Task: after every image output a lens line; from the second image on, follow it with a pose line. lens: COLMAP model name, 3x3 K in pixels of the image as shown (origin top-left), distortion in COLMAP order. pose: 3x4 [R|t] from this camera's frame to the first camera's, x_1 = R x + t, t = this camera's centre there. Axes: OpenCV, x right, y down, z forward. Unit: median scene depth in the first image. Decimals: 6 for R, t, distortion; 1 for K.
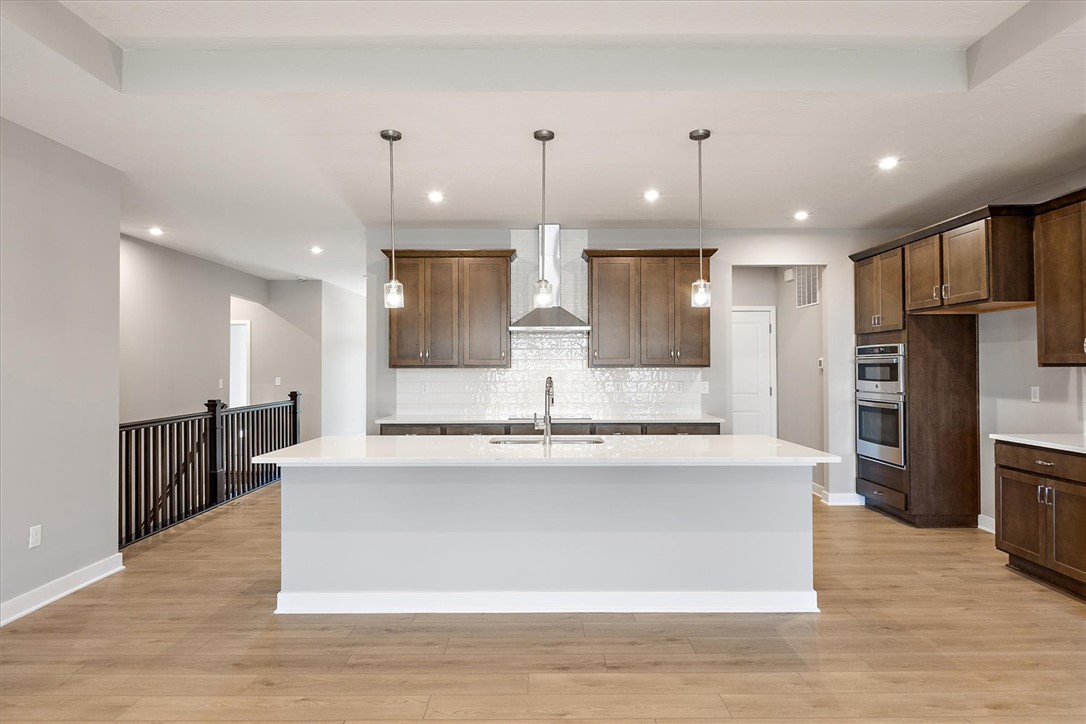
lens RADIAL K [[581.4, 0, 543.0], [0, 581.4, 362.0], [0, 0, 1]] dist [-0.004860, -0.001992]
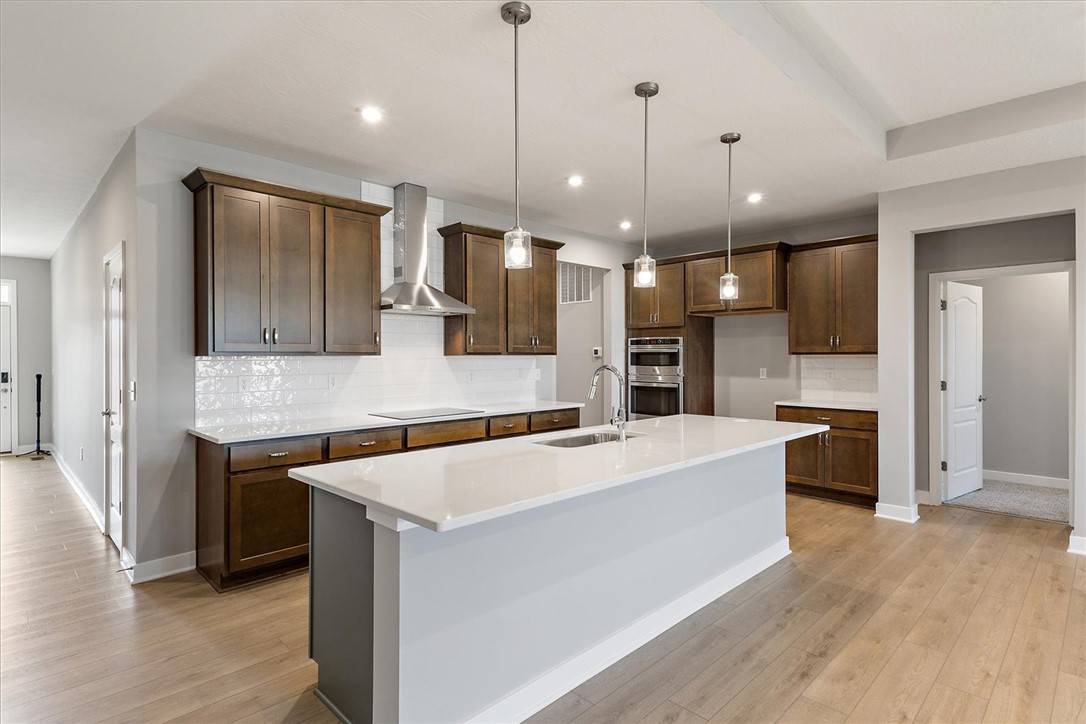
lens RADIAL K [[540.8, 0, 533.8], [0, 540.8, 361.1], [0, 0, 1]] dist [0.013999, 0.000166]
pose [[0.726705, -0.007080, 0.686914, -0.462619], [-0.005757, 0.999849, 0.016396, 0.004318], [-0.686926, -0.015869, 0.726554, 0.349211]]
